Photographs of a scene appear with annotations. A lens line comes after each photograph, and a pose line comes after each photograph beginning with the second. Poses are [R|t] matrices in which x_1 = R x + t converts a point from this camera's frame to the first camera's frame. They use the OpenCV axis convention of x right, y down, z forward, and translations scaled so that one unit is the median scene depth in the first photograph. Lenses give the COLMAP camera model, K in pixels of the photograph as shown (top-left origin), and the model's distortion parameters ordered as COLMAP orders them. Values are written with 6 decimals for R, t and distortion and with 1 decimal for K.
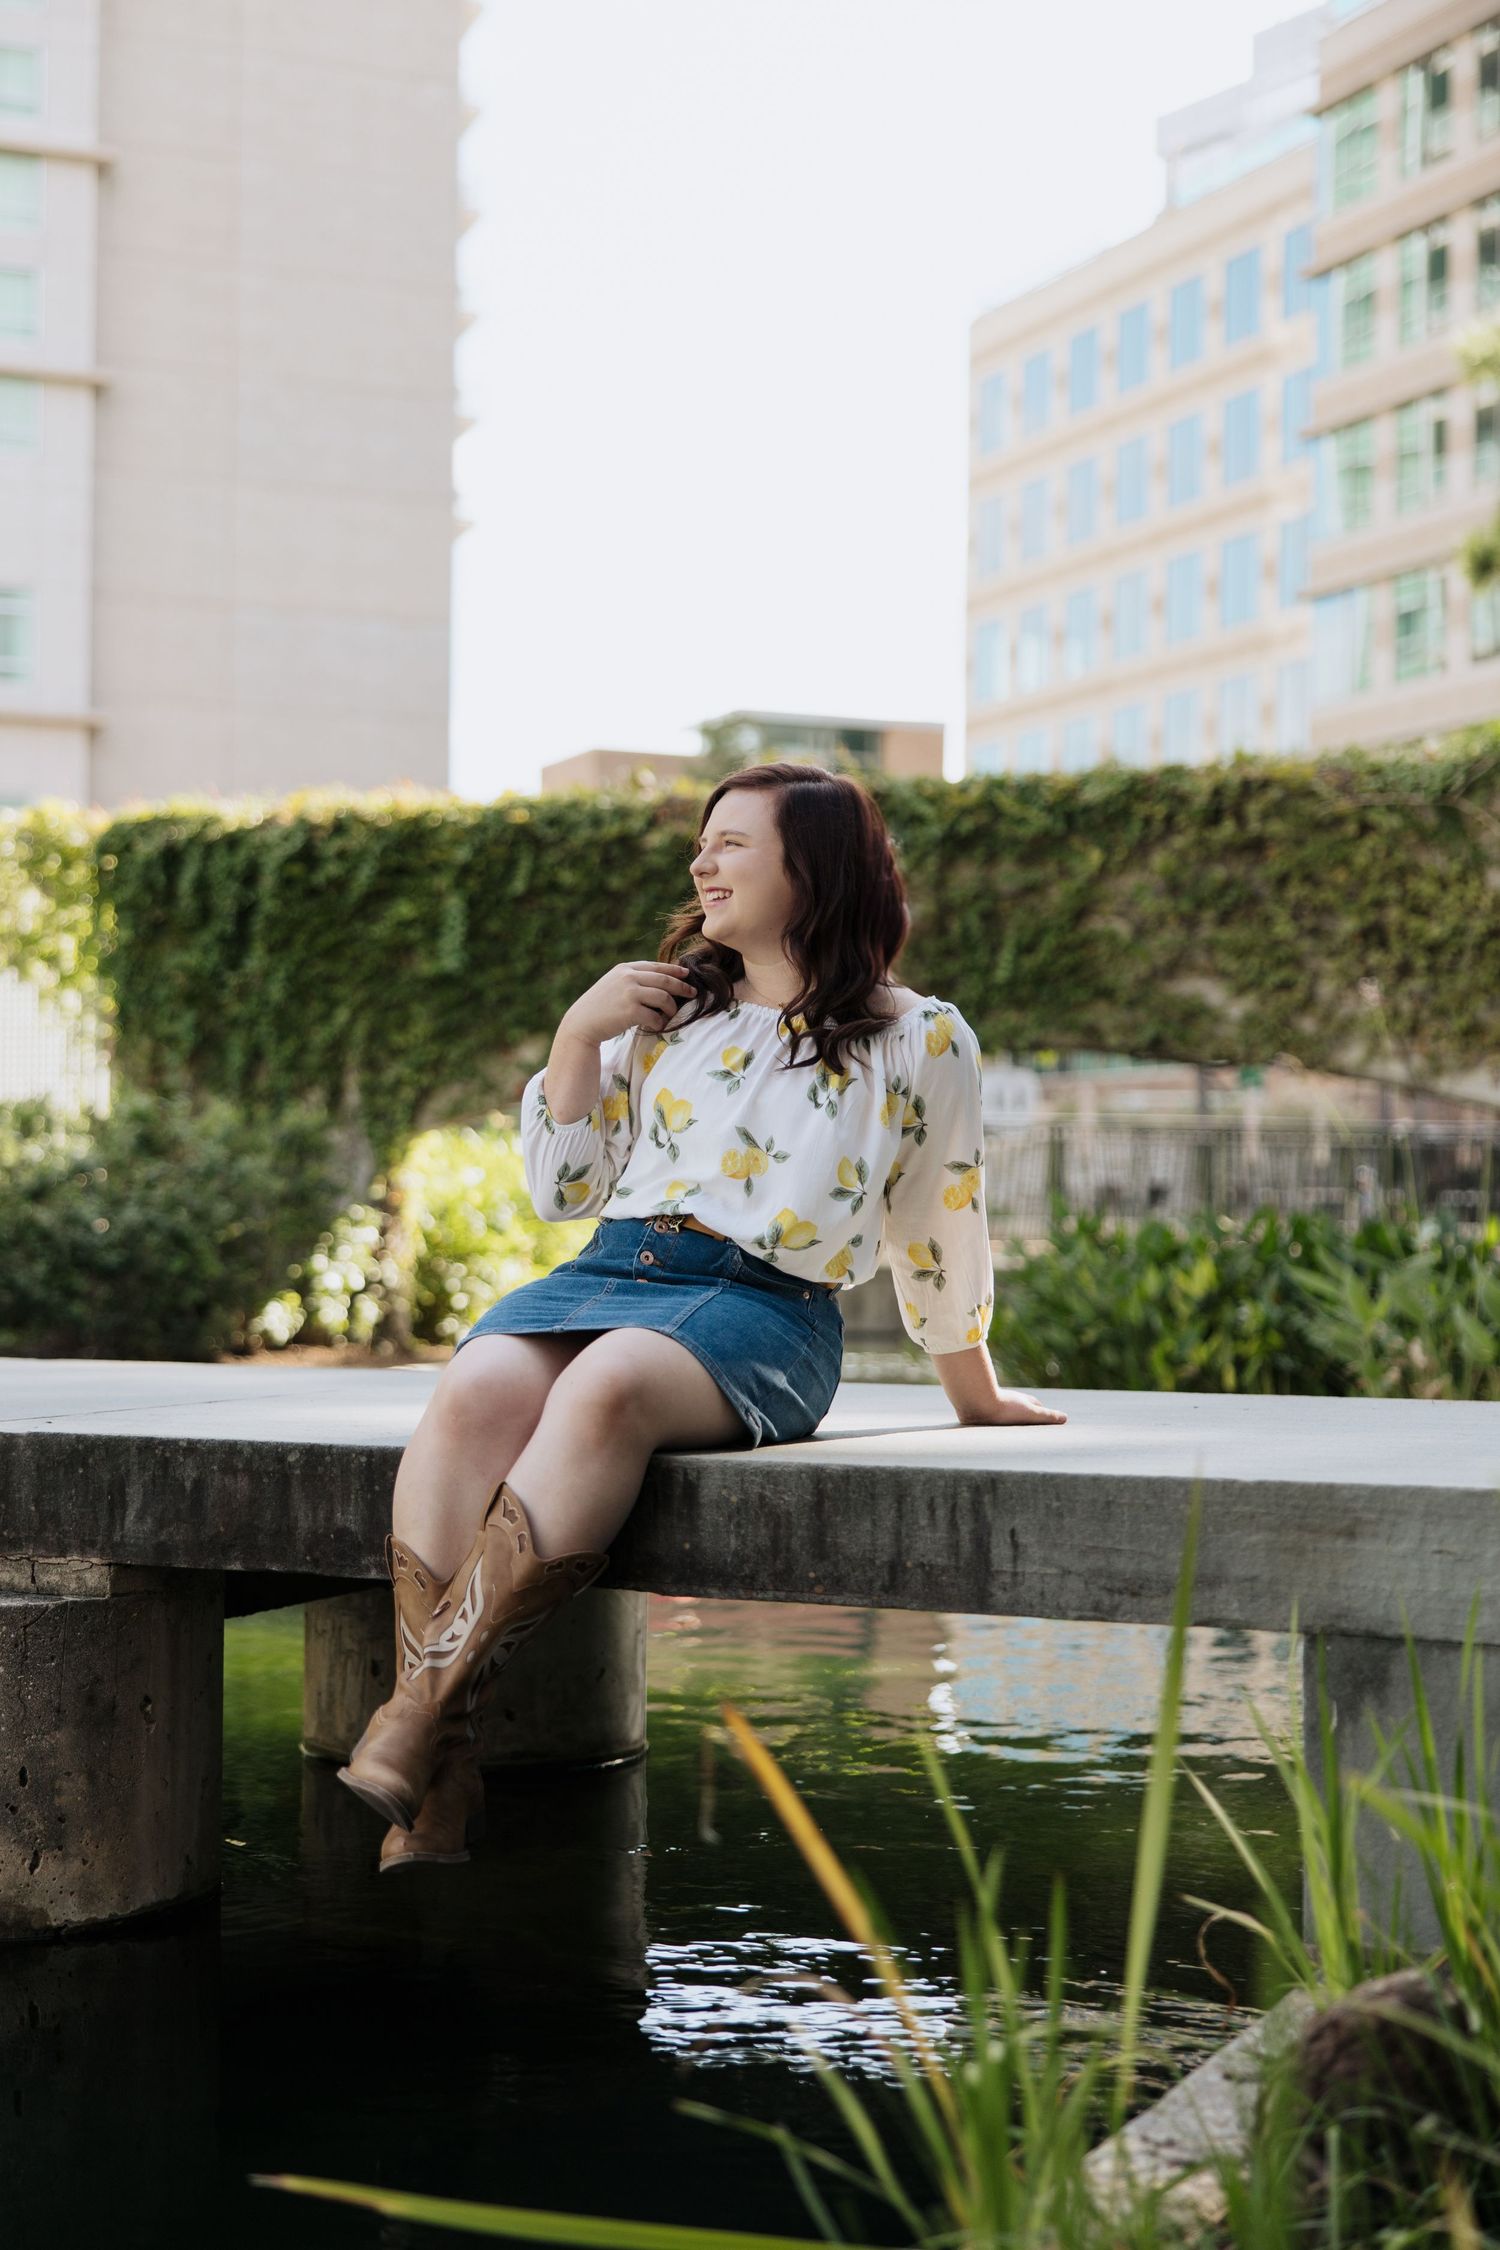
lens RADIAL K [[3196.4, 0, 748.0], [0, 3196.4, 1191.2], [0, 0, 1]] dist [0.190593, -0.527831]
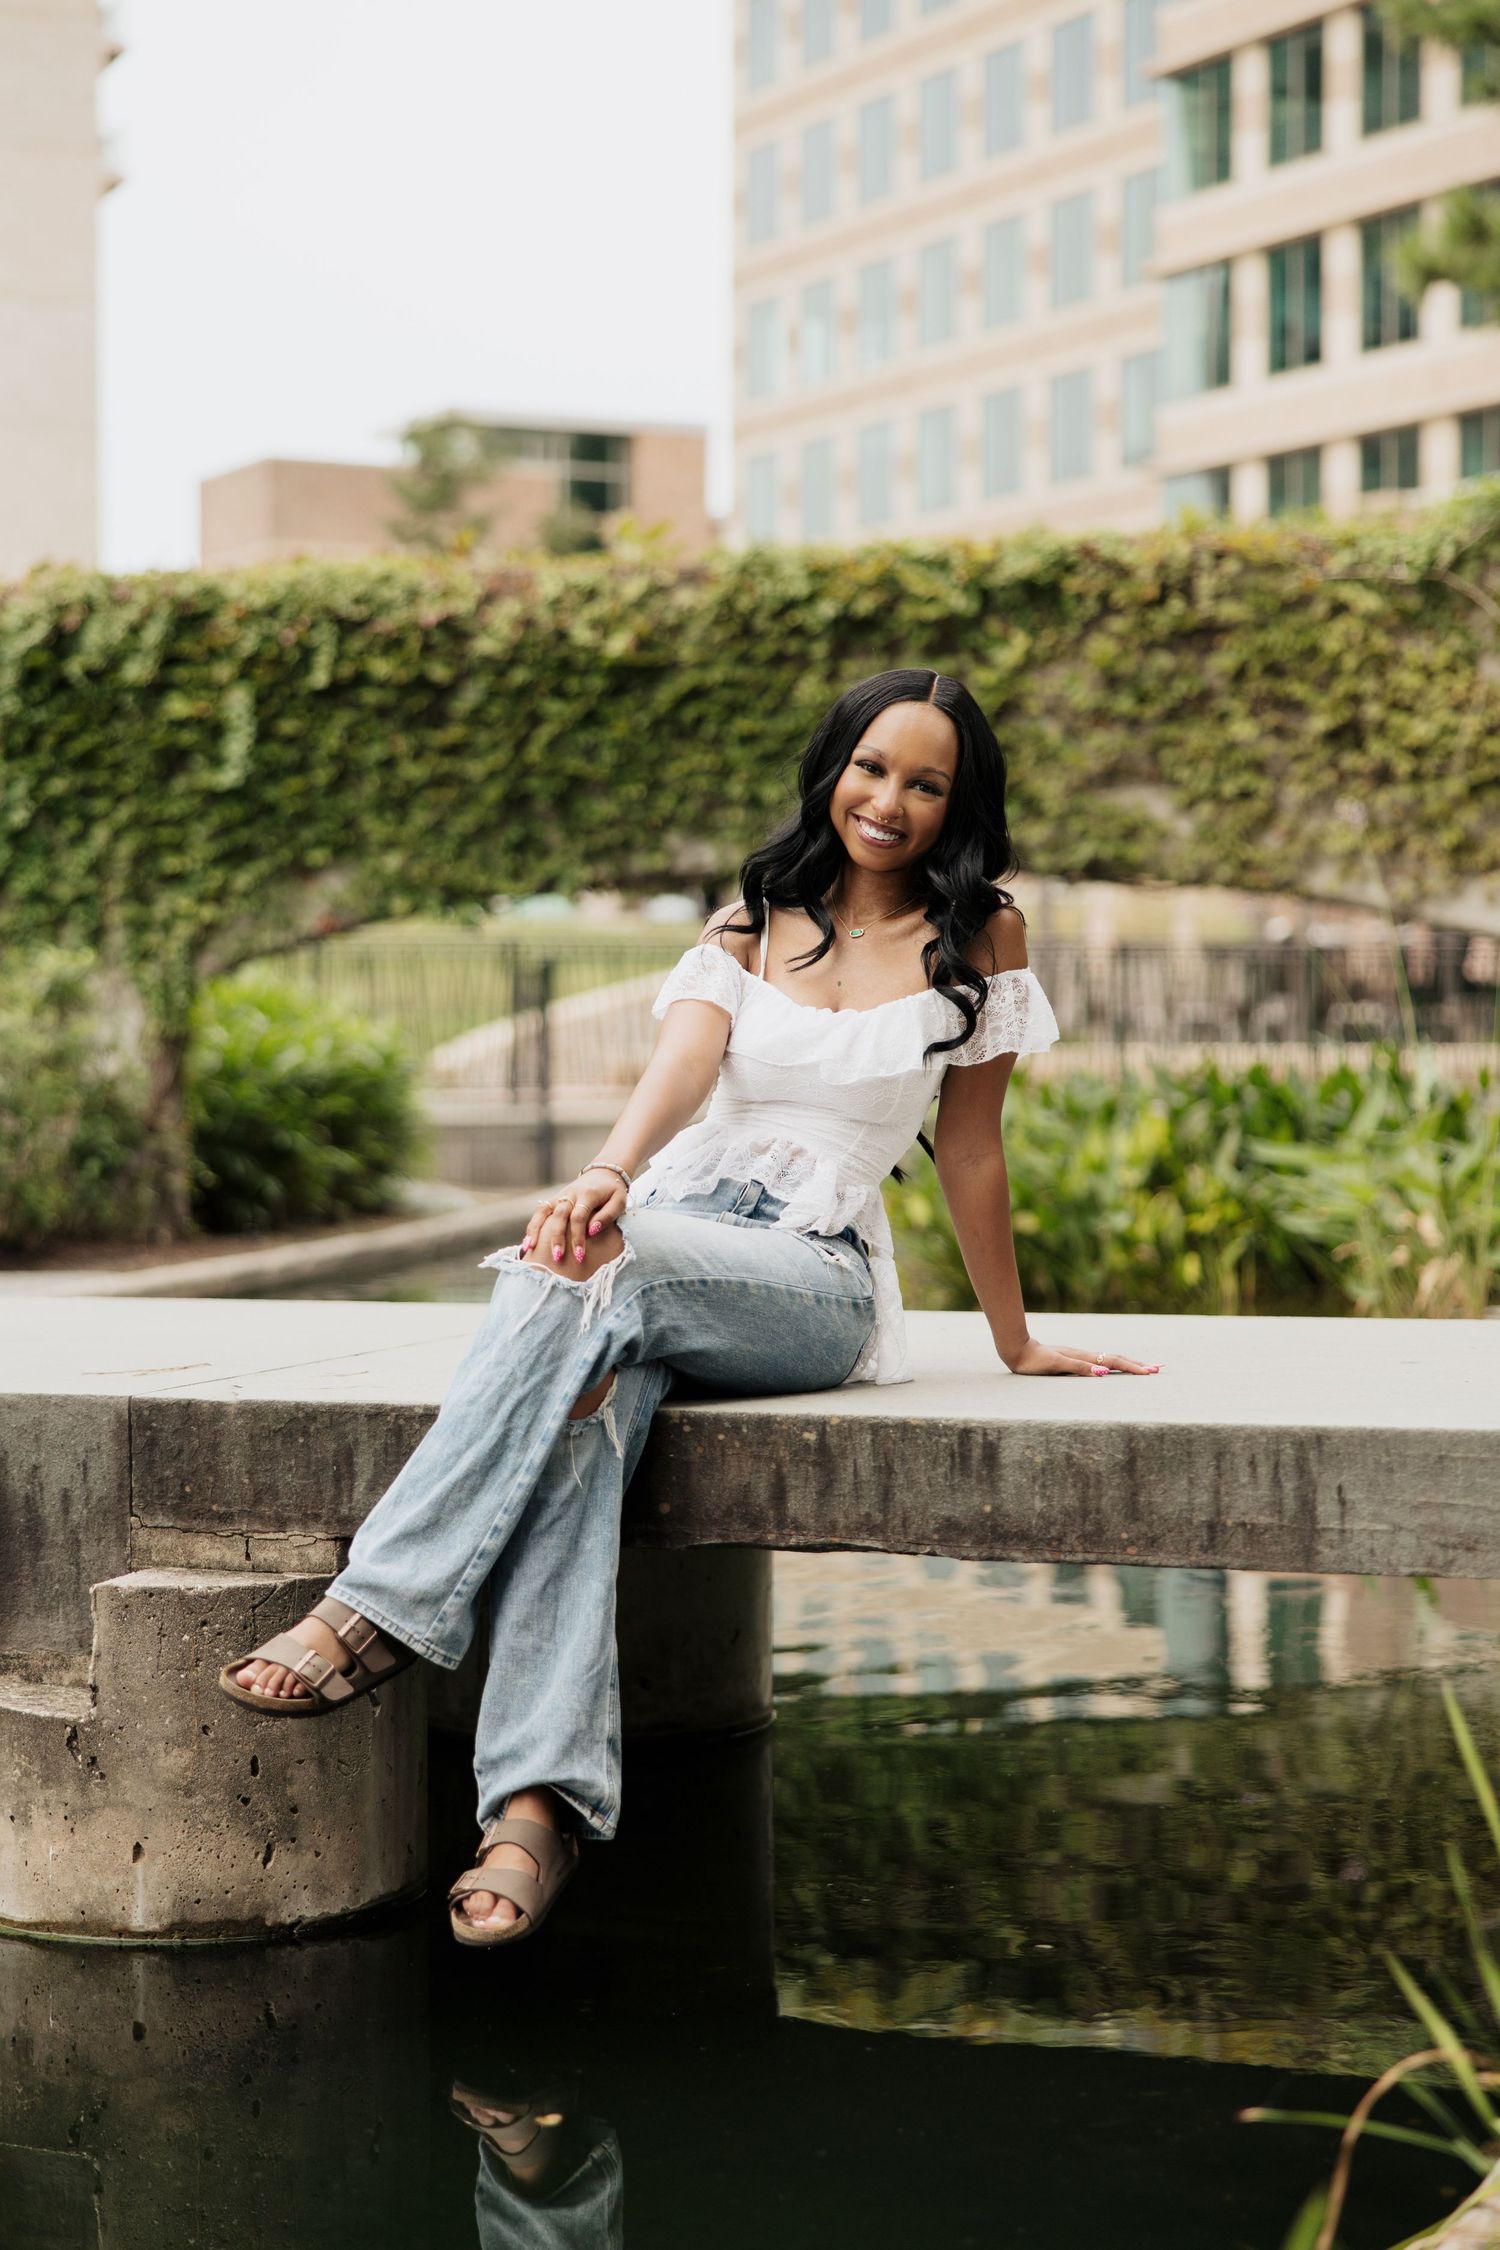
lens RADIAL K [[4093.6, 0, 750.0], [0, 4093.6, 1125.0], [0, 0, 1]] dist [0.226953, 0.091794]
pose [[0.995261, -0.017780, 0.095601, -0.070250], [0.014527, 0.999295, 0.034618, -0.016563], [-0.096149, -0.033065, 0.994818, -0.075056]]
